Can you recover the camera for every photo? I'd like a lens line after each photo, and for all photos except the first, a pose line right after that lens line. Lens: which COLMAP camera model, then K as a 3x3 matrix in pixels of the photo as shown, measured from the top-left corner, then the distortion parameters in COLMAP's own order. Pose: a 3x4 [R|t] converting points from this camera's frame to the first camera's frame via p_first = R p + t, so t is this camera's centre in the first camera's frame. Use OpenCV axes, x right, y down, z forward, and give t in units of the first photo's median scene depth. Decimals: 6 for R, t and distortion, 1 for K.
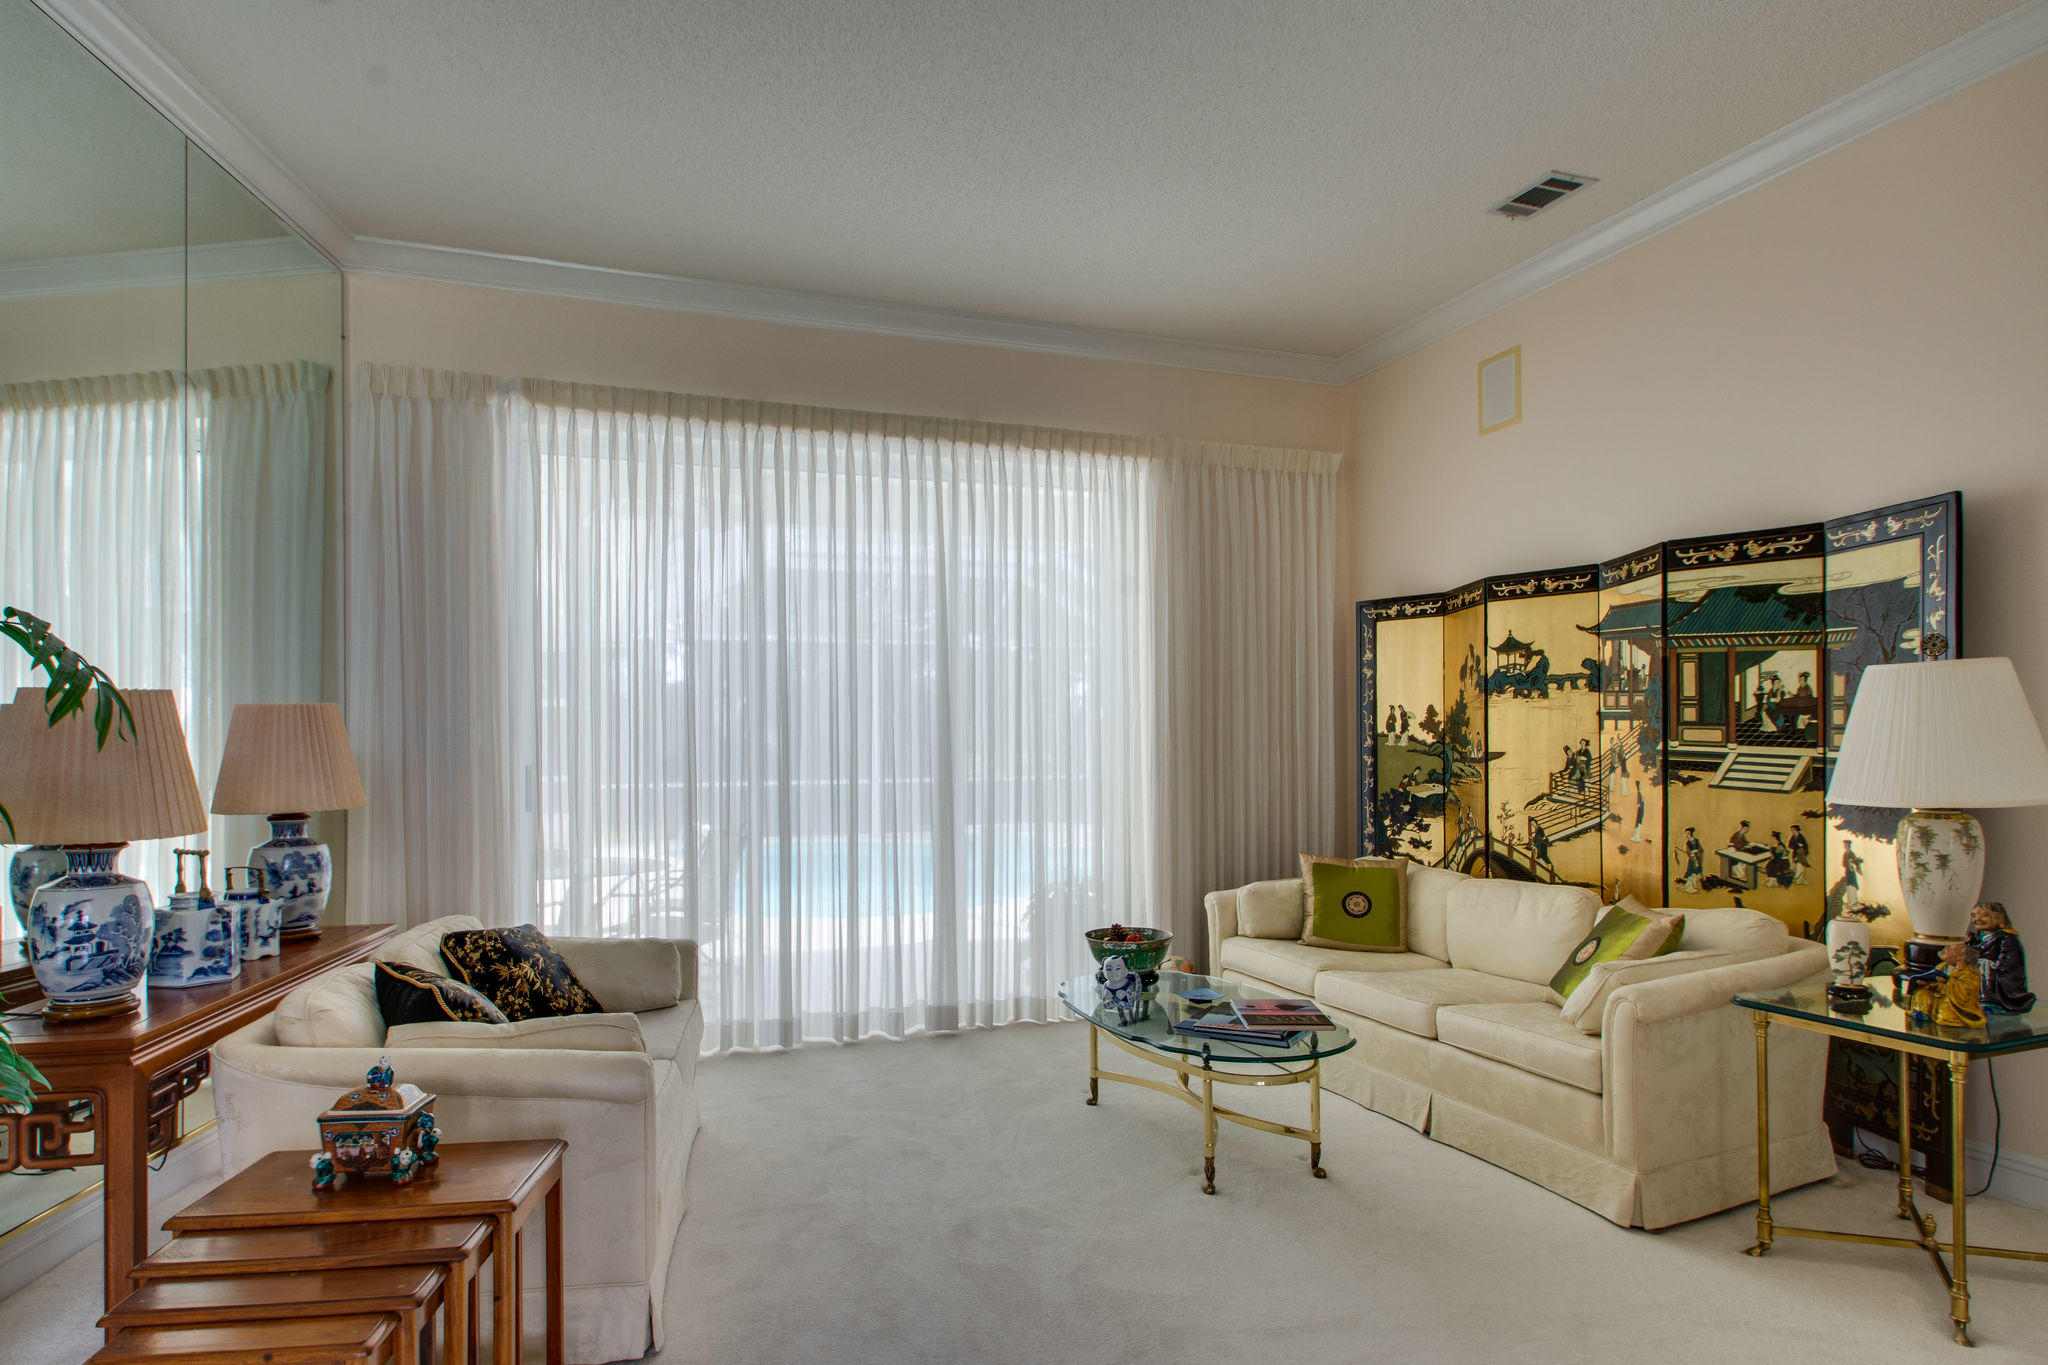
lens RADIAL K [[1008.5, 0, 944.4], [0, 1008.5, 733.2], [0, 0, 1]] dist [0.017561, 0.000004]
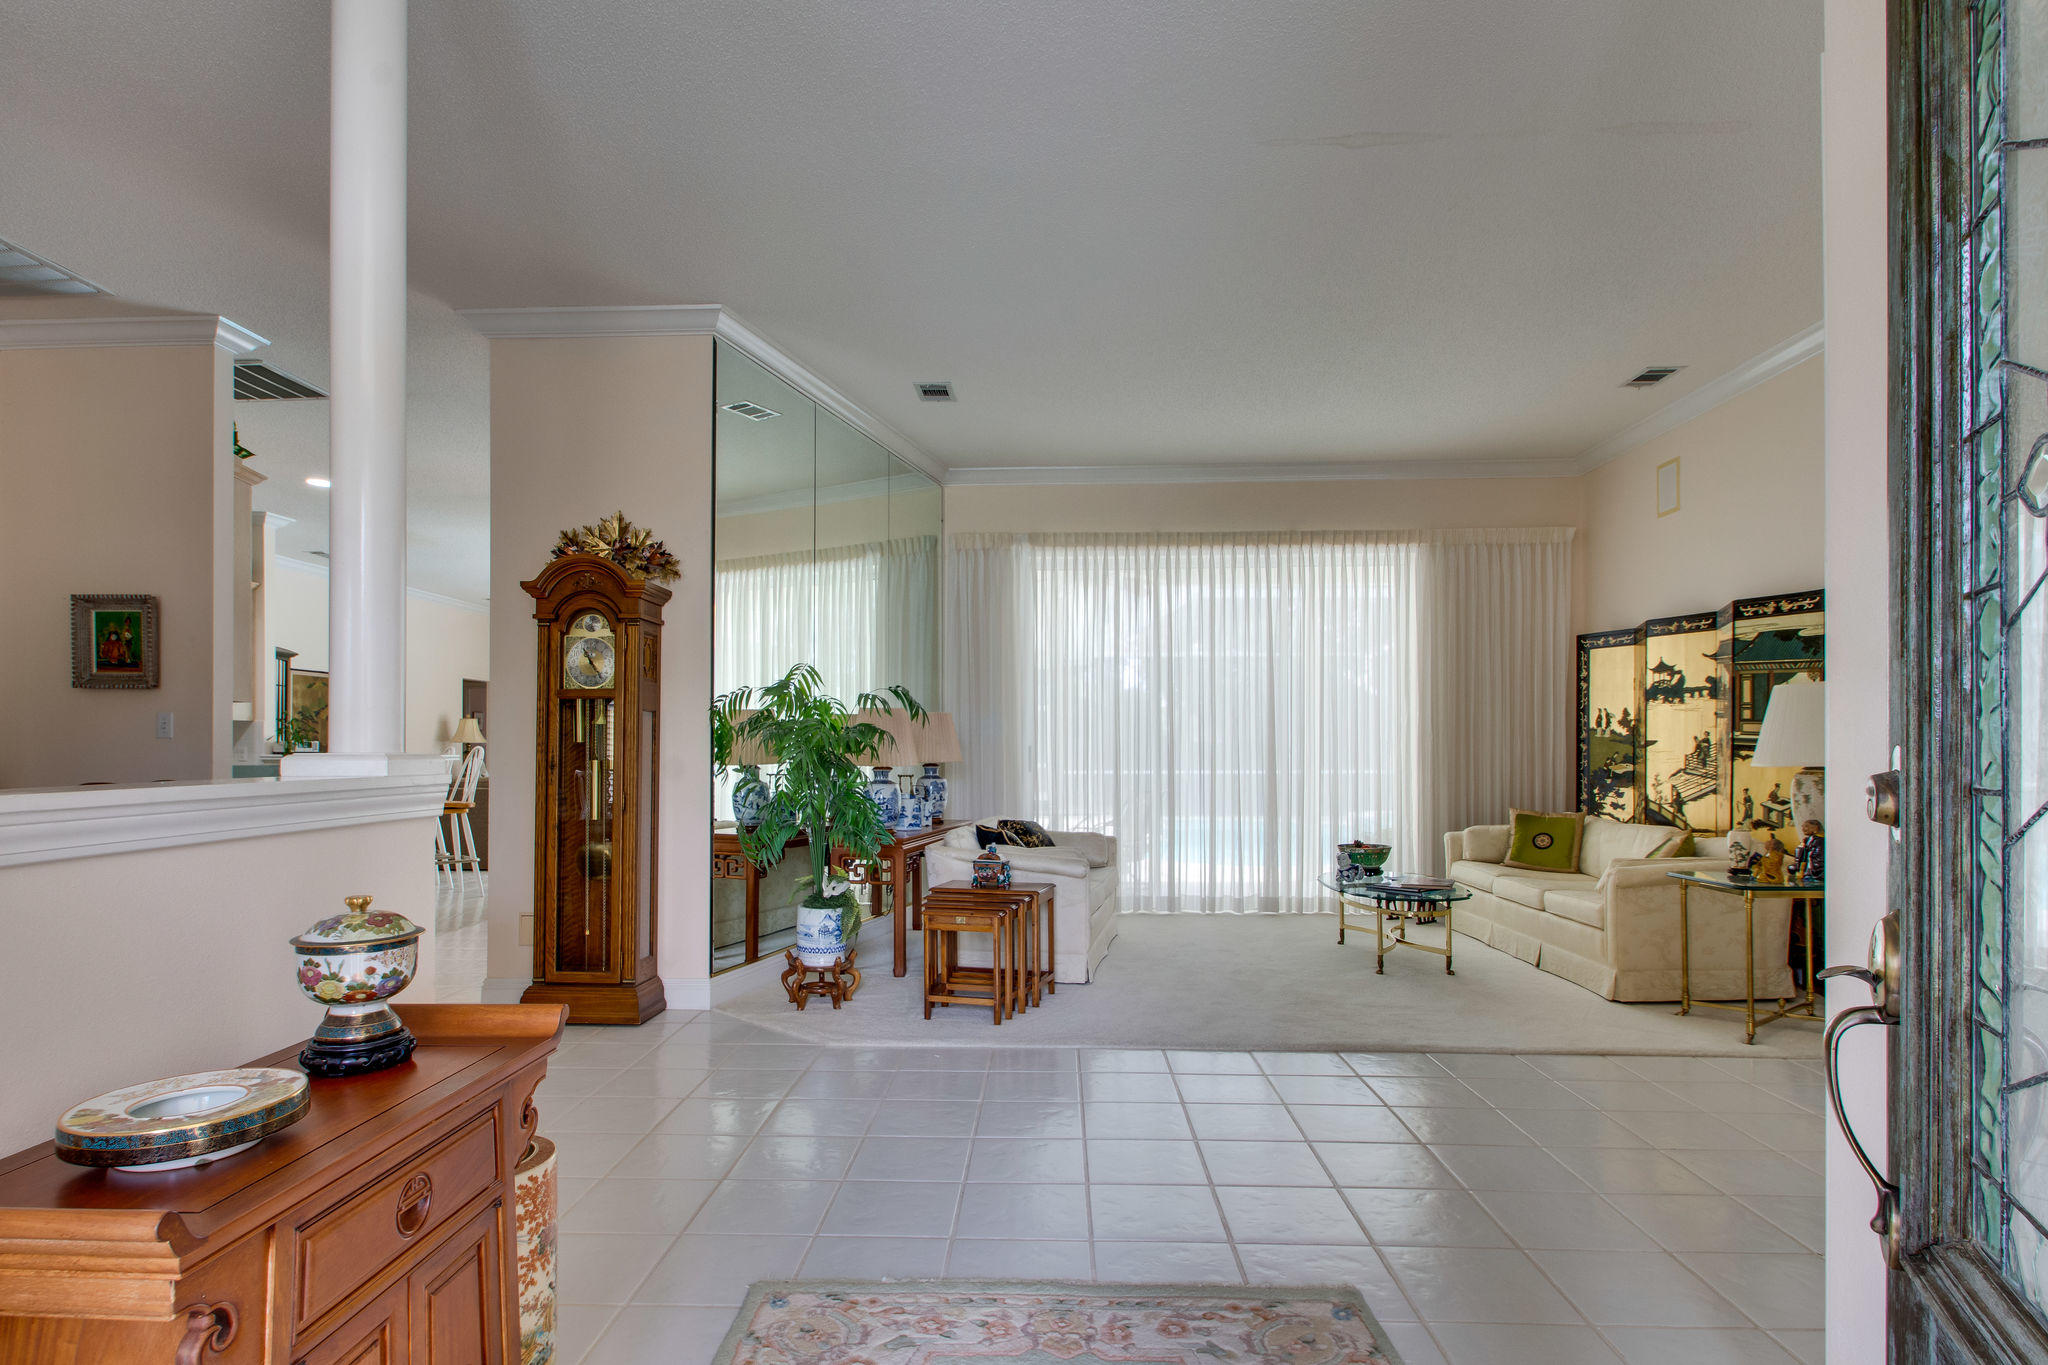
lens RADIAL K [[901.8, 0, 1014.5], [0, 901.8, 719.2], [0, 0, 1]] dist [-0.001730, -0.000350]
pose [[0.925677, -0.003235, -0.378302, 0.187123], [-0.002782, 0.999878, -0.015357, 0.010558], [0.378305, 0.015268, 0.925555, -0.546332]]
